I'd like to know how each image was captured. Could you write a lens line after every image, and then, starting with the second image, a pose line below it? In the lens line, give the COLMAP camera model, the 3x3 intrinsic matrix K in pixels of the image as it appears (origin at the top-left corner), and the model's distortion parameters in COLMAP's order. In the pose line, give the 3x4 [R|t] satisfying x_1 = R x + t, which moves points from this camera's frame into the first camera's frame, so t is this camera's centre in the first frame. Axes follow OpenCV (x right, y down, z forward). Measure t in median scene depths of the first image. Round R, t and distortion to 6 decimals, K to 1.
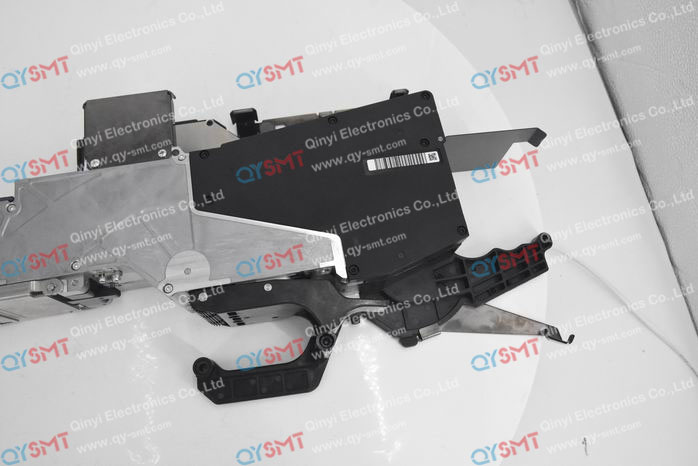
lens RADIAL K [[541.7, 0, 349.0], [0, 541.7, 233.0], [0, 0, 1]] dist [-0.111137, 0.079484]
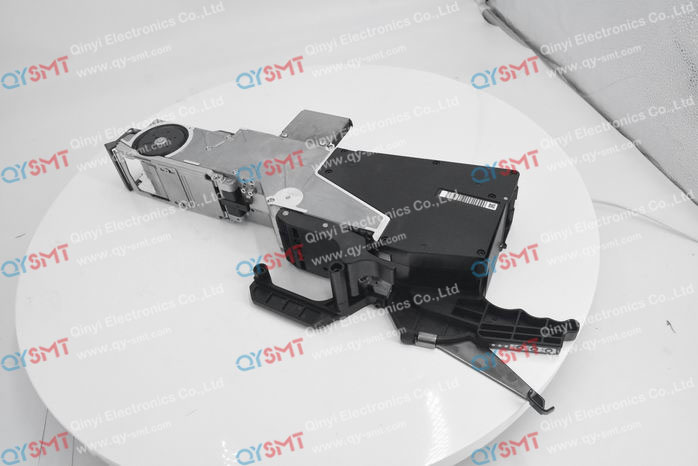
lens RADIAL K [[541.7, 0, 349.0], [0, 541.7, 233.0], [0, 0, 1]] dist [-0.111137, 0.079484]
pose [[0.790885, 0.327733, -0.516810, 0.558810], [-0.515463, 0.811949, -0.273929, 0.420097], [0.329848, 0.483043, 0.811092, -0.079813]]
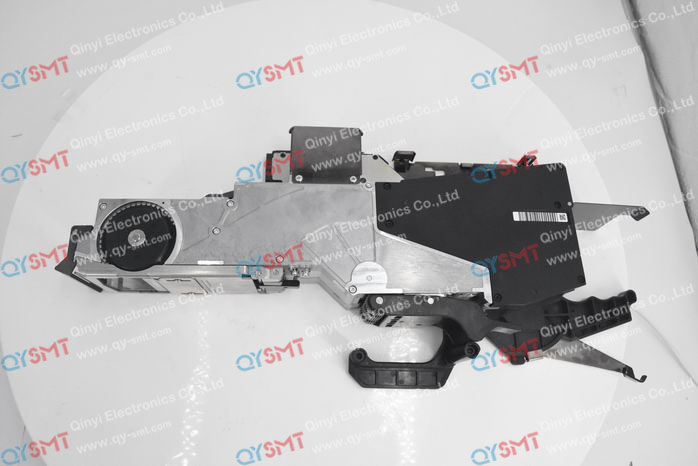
lens RADIAL K [[490.6, 0, 349.0], [0, 490.6, 233.0], [0, 0, 1]] dist [-0.108043, 0.001602]
pose [[0.986221, 0.161699, -0.034938, -0.292156], [-0.162706, 0.986272, -0.028185, 0.007010], [0.029901, 0.033481, 0.998992, -0.128109]]
